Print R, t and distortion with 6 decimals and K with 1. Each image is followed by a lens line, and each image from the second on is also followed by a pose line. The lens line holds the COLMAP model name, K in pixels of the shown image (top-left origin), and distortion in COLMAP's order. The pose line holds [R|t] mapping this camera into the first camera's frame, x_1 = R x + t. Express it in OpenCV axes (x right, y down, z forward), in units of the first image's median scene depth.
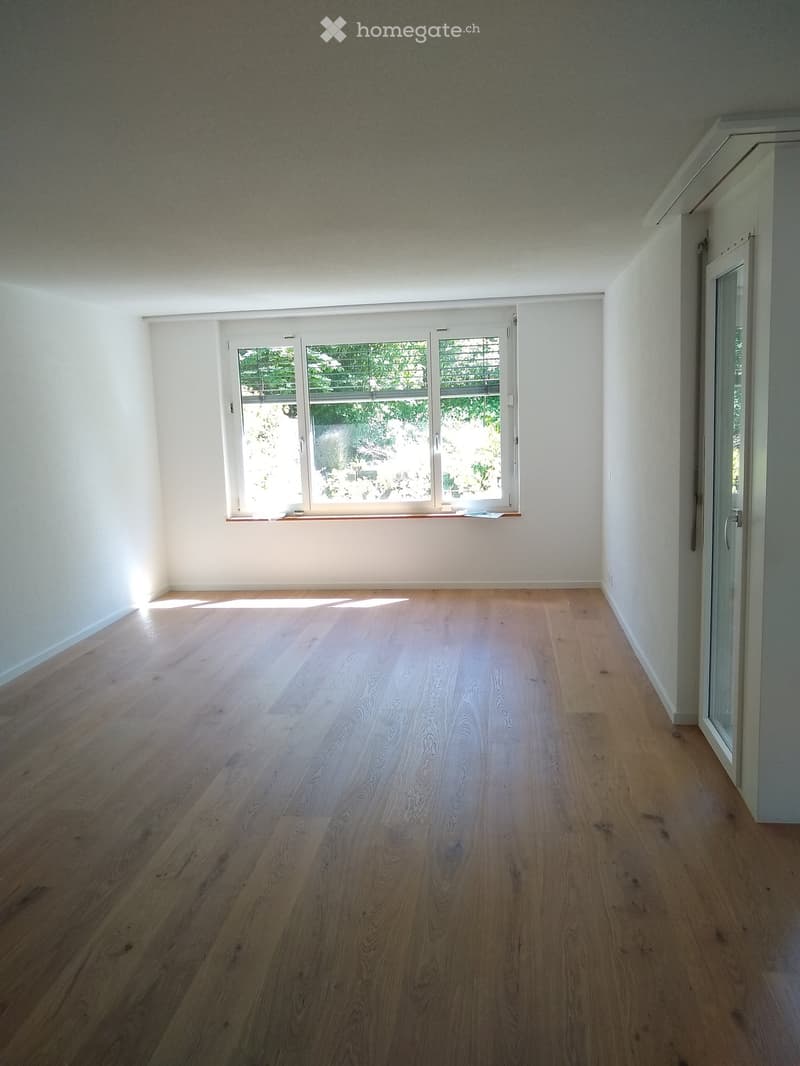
lens RADIAL K [[841.5, 0, 397.1], [0, 841.5, 527.1], [0, 0, 1]] dist [-0.005362, 0.010124]
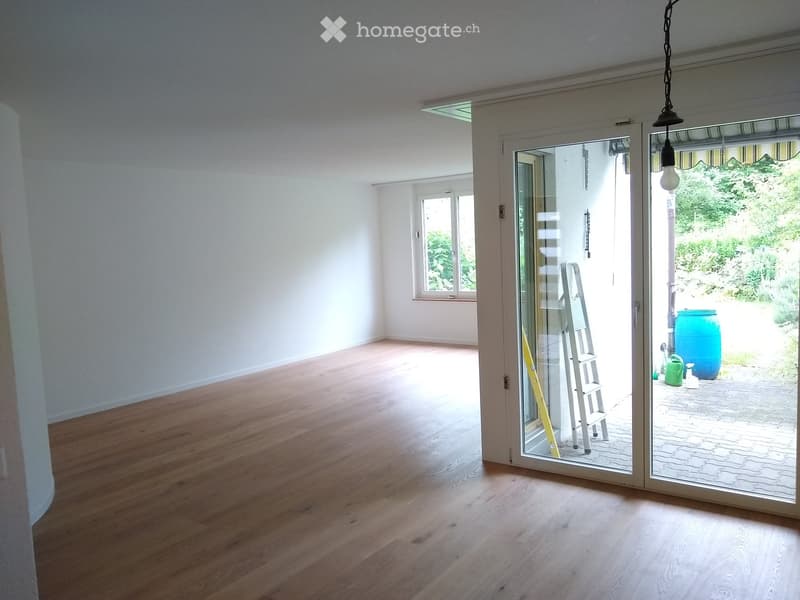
lens RADIAL K [[631.5, 0, 400.0], [0, 631.5, 300.0], [0, 0, 1]] dist [-0.005362, 0.010124]
pose [[0.877533, 0.041772, -0.477692, 0.726948], [-0.055845, 0.998322, -0.015290, 0.023859], [0.476252, 0.040095, 0.878394, -0.257372]]
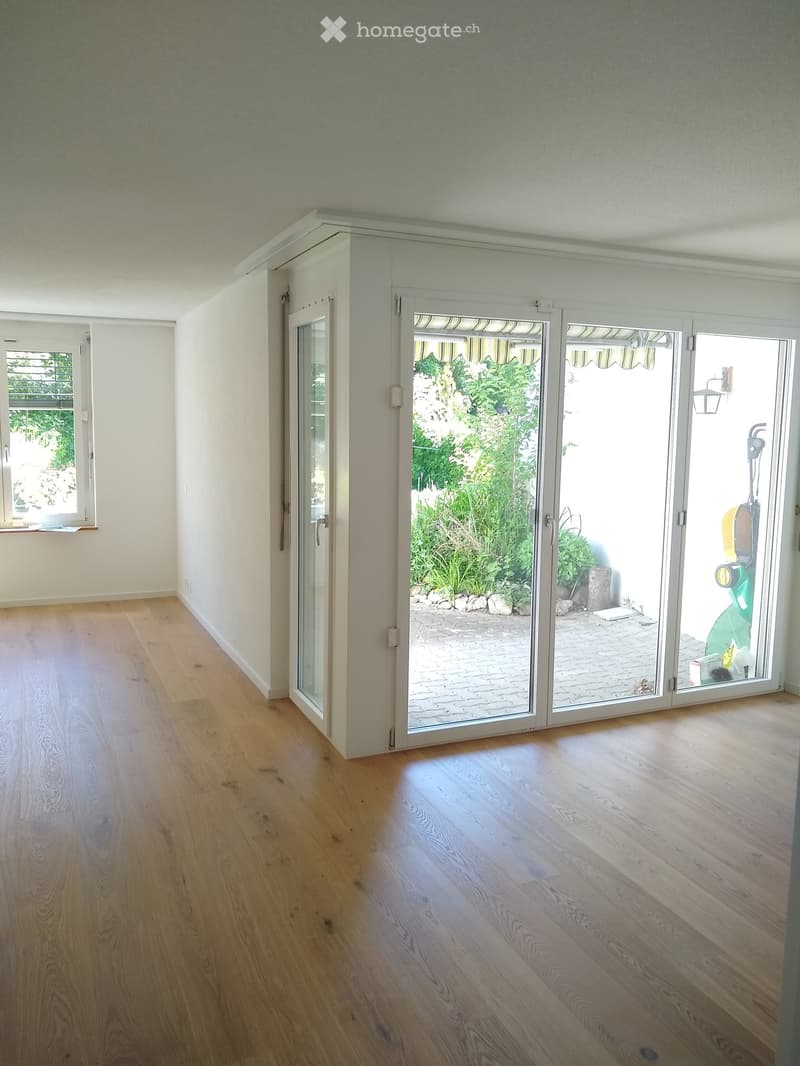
lens RADIAL K [[841.5, 0, 397.1], [0, 841.5, 527.1], [0, 0, 1]] dist [-0.005362, 0.010124]
pose [[0.857103, -0.015113, 0.514923, -0.120951], [0.027430, 0.999490, -0.016323, 0.018577], [-0.514414, 0.028115, 0.857081, -0.107595]]
